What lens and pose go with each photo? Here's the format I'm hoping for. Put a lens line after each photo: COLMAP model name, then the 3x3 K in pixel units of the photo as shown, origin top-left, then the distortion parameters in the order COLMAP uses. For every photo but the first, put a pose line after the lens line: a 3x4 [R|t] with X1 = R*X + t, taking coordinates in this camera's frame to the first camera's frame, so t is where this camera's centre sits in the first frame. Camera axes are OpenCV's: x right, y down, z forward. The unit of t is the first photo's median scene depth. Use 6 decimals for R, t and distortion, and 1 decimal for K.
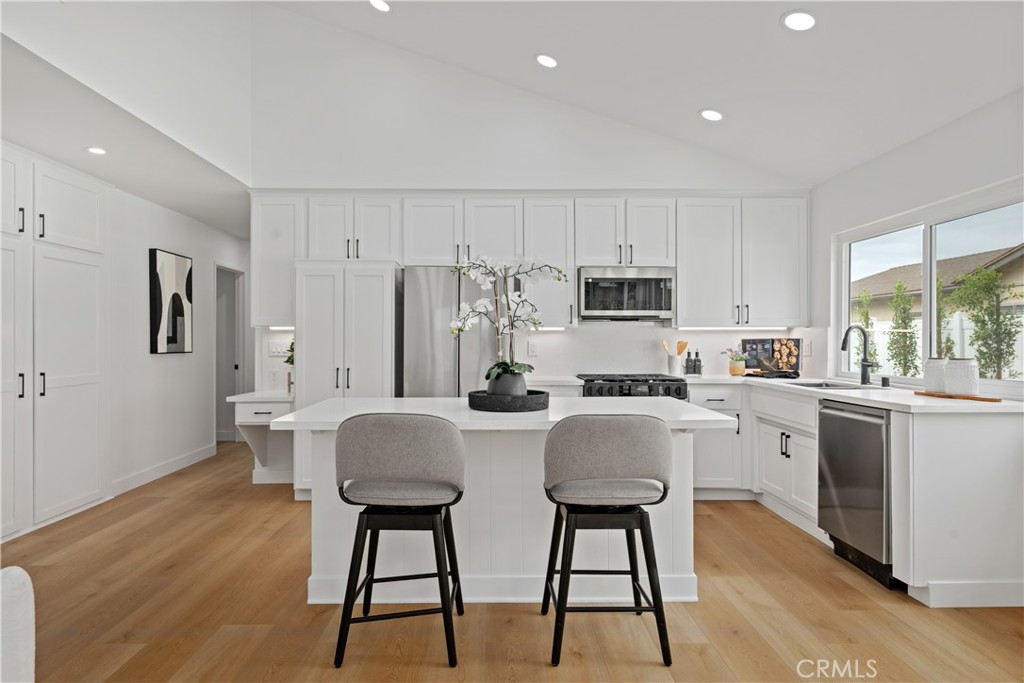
lens RADIAL K [[588.4, 0, 512.5], [0, 588.4, 343.9], [0, 0, 1]] dist [-0.001935, -0.000109]
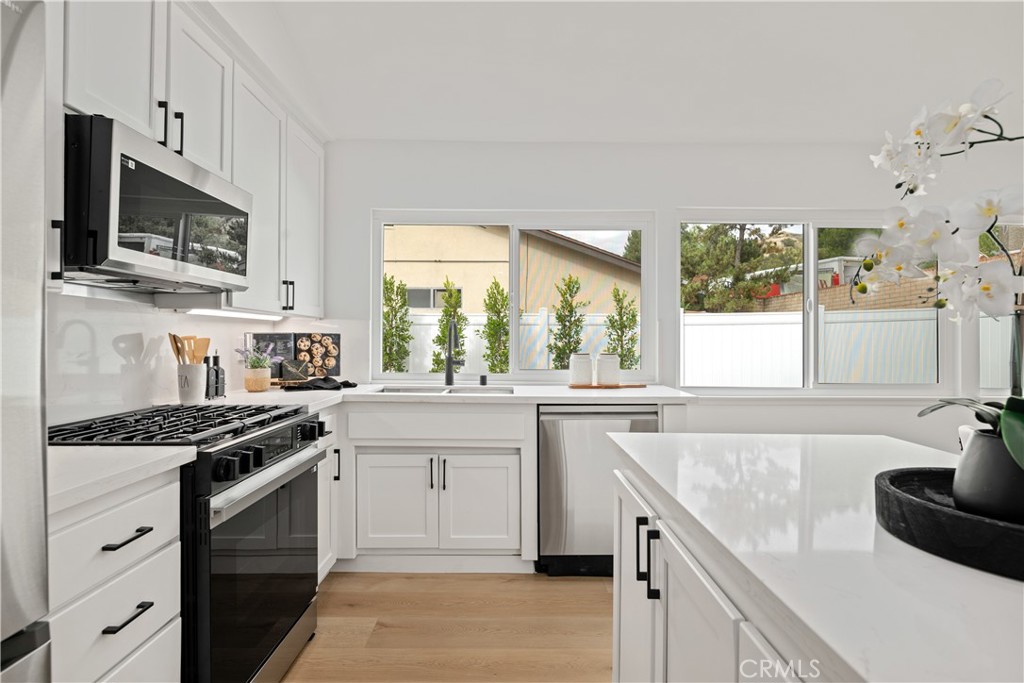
lens RADIAL K [[518.2, 0, 507.9], [0, 518.2, 338.4], [0, 0, 1]] dist [0.000524, 0.000255]
pose [[0.025727, 0.001116, 0.999668, -0.171976], [-0.000245, 0.999999, -0.001110, -0.002479], [-0.999669, -0.000216, 0.025728, 0.750826]]
